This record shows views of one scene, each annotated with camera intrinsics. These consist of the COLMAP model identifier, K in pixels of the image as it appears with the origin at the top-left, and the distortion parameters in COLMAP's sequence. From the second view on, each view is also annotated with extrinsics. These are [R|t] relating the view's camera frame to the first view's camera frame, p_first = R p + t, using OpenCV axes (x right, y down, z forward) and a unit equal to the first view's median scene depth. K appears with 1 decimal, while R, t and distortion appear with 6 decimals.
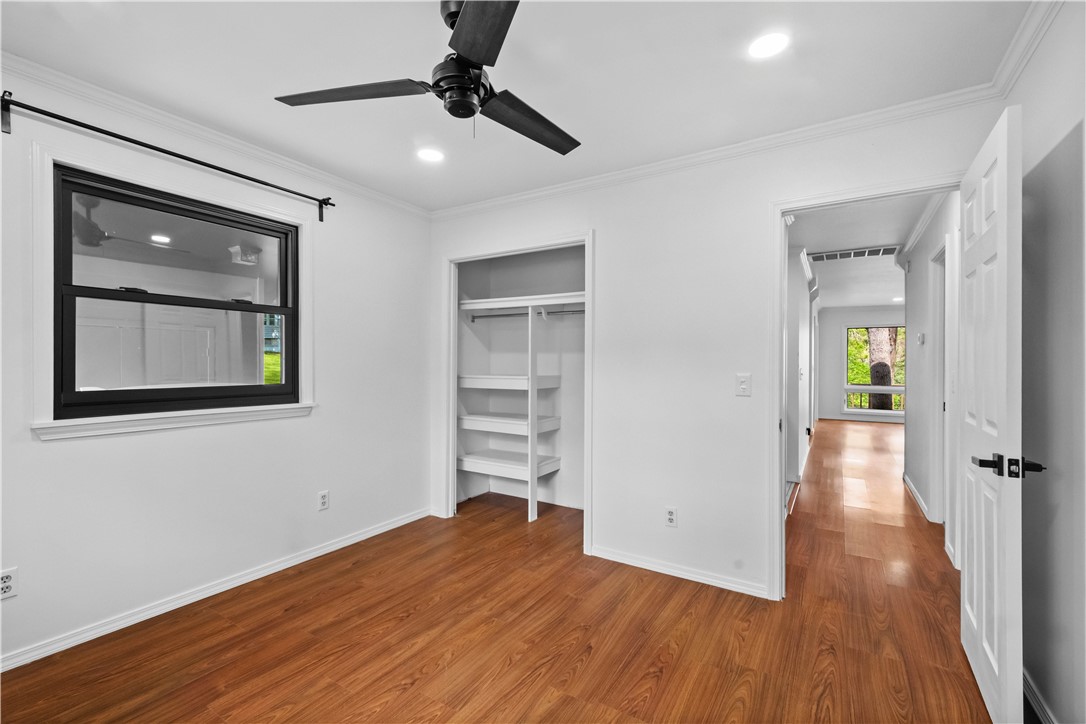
lens RADIAL K [[470.2, 0, 540.0], [0, 470.2, 362.6], [0, 0, 1]] dist [0.000909, -0.000127]
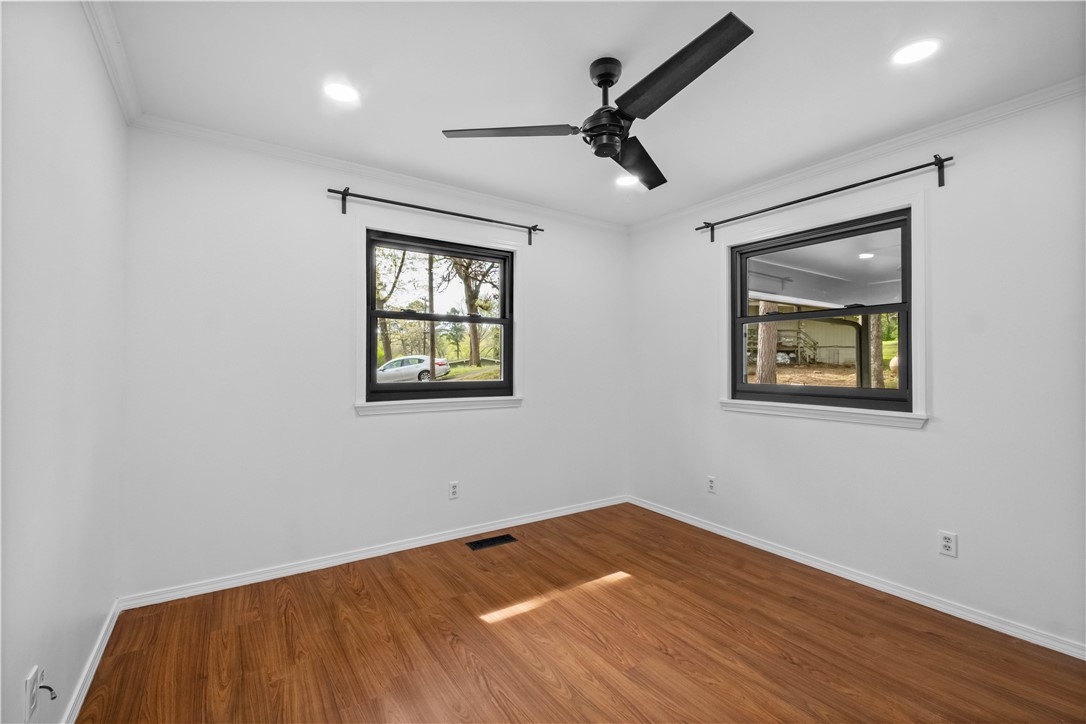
lens RADIAL K [[470.2, 0, 540.0], [0, 470.2, 362.6], [0, 0, 1]] dist [0.000909, -0.000127]
pose [[-0.401586, -0.008624, -0.915781, 0.725072], [-0.002830, 0.999963, -0.008176, 0.007028], [0.915817, -0.000692, -0.401595, 0.981266]]
